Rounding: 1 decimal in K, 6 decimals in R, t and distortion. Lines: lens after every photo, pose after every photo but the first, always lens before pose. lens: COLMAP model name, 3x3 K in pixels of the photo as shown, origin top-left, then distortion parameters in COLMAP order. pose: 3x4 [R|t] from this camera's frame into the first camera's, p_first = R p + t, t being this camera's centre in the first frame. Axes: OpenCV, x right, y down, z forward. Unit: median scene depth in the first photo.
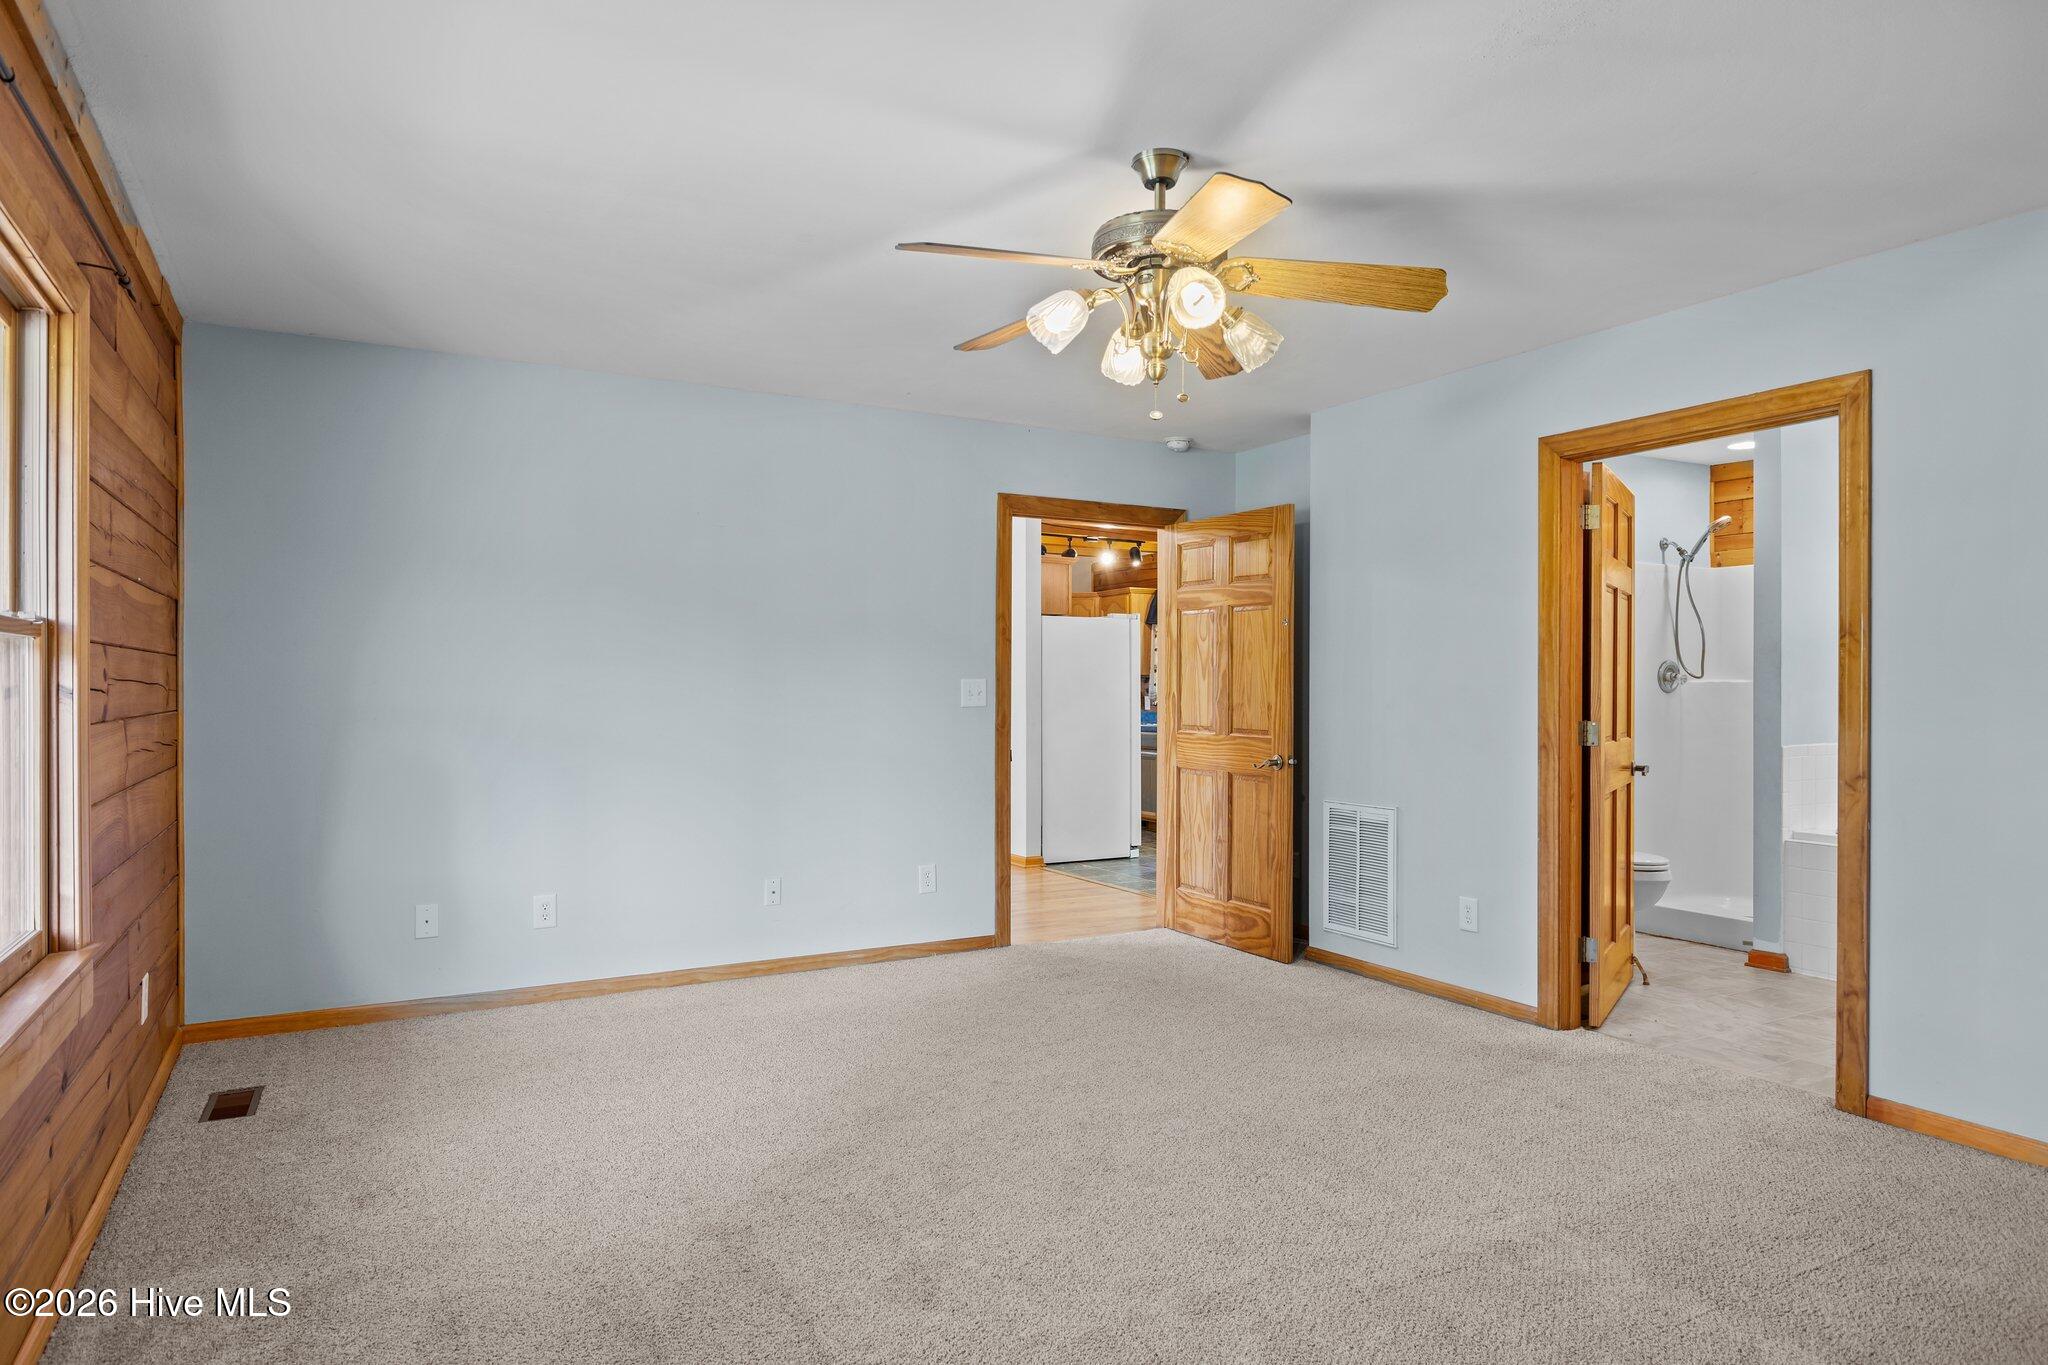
lens RADIAL K [[1204.1, 0, 1025.7], [0, 1204.1, 687.0], [0, 0, 1]] dist [-0.003864, 0.001604]
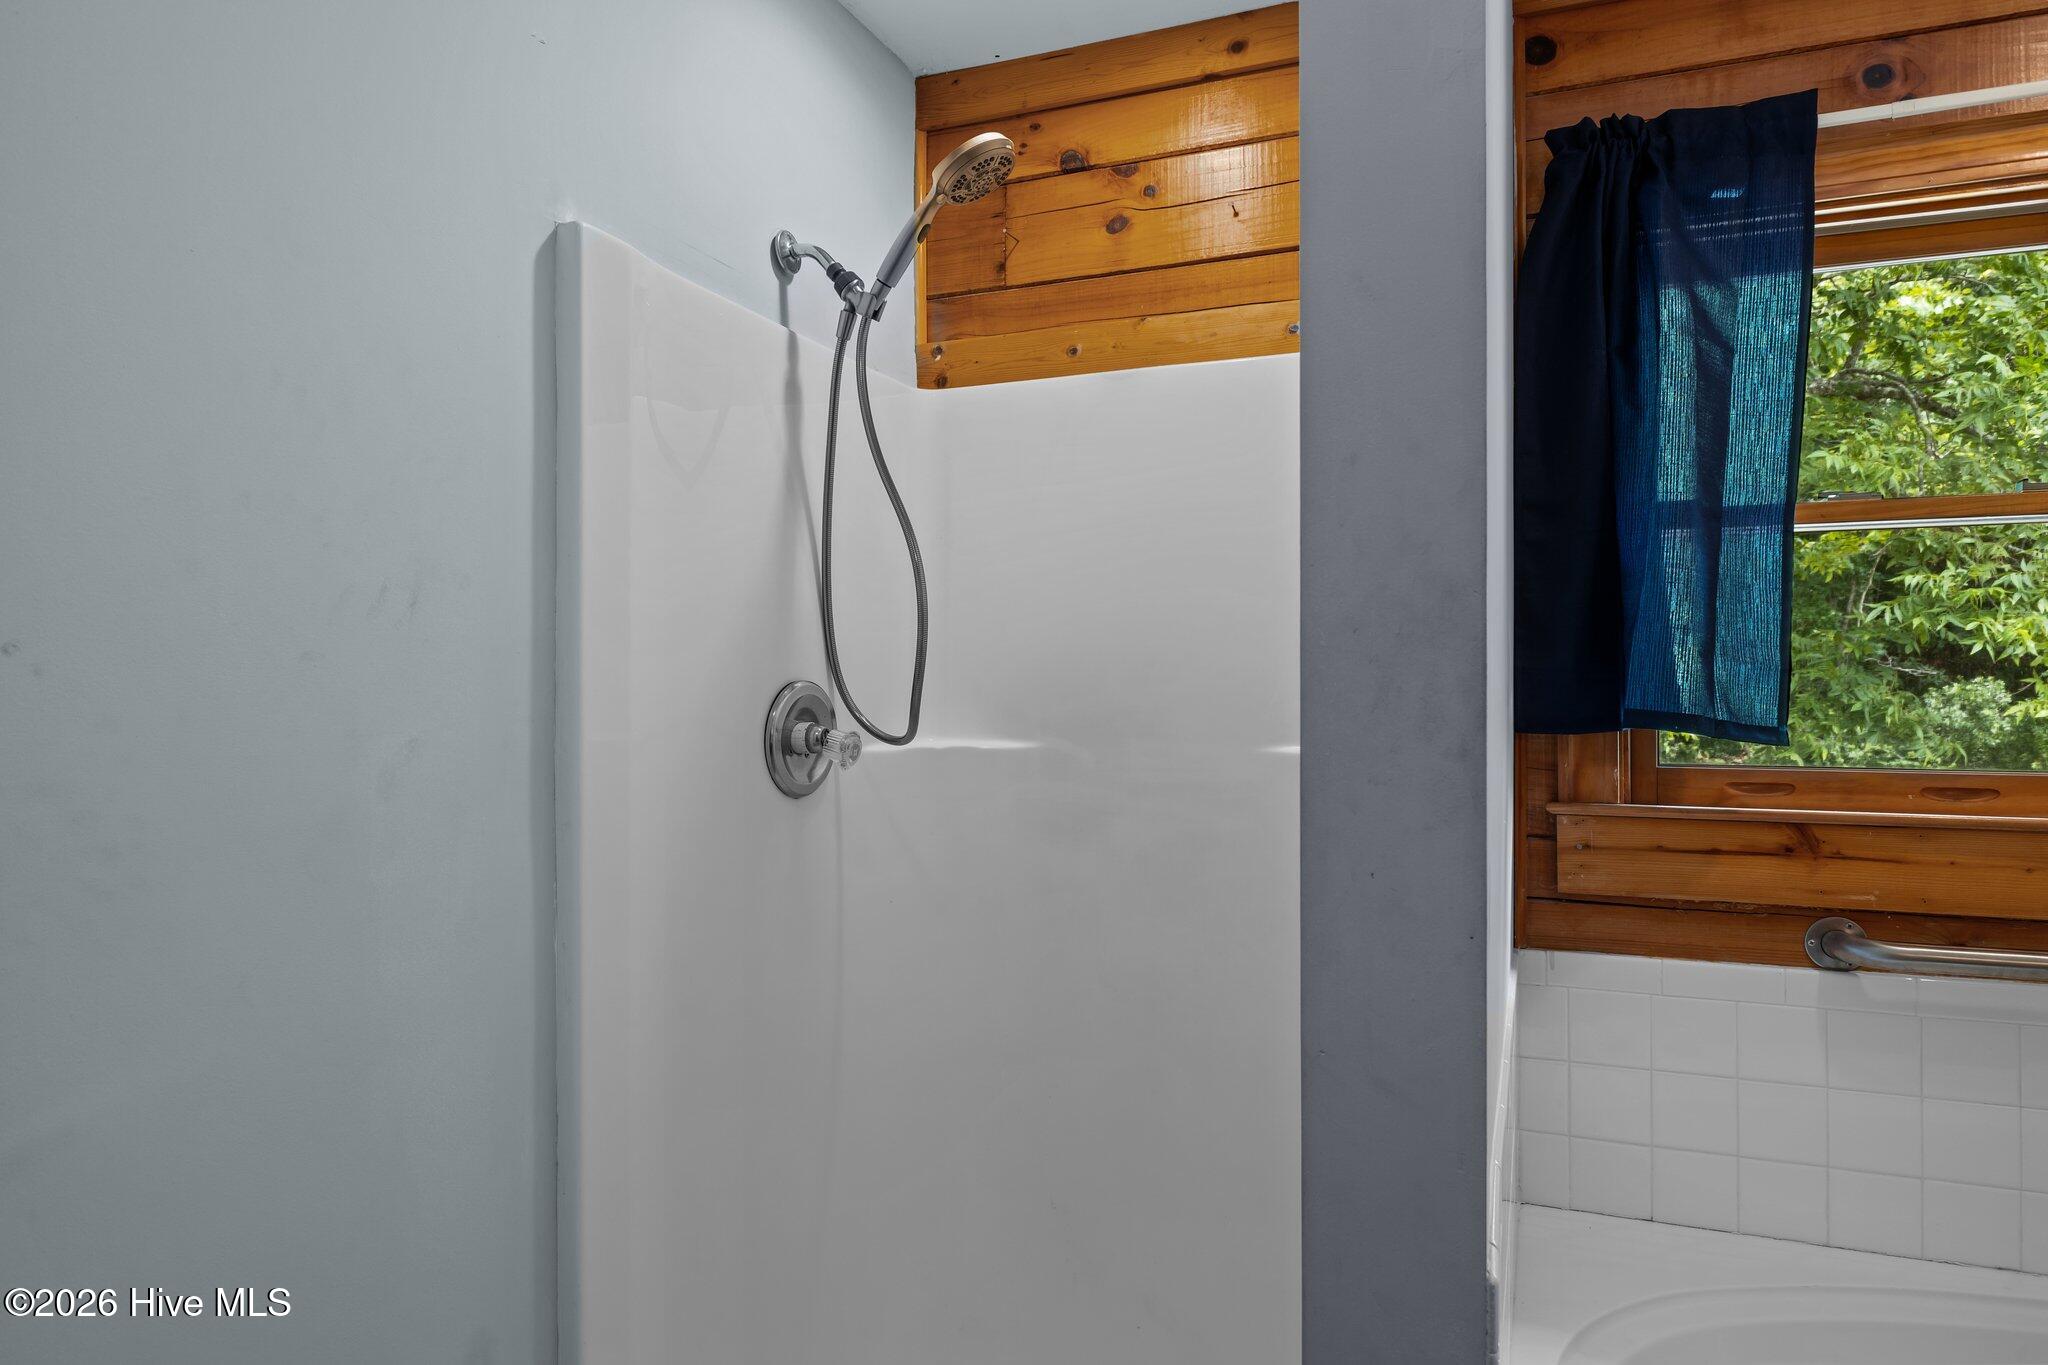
lens RADIAL K [[1204.1, 0, 1014.8], [0, 1204.1, 676.4], [0, 0, 1]] dist [-0.003864, 0.001604]
pose [[0.789080, 0.002932, 0.614284, 0.406685], [0.000391, 0.999986, -0.005275, -0.020971], [-0.614291, 0.004402, 0.789068, 0.757574]]
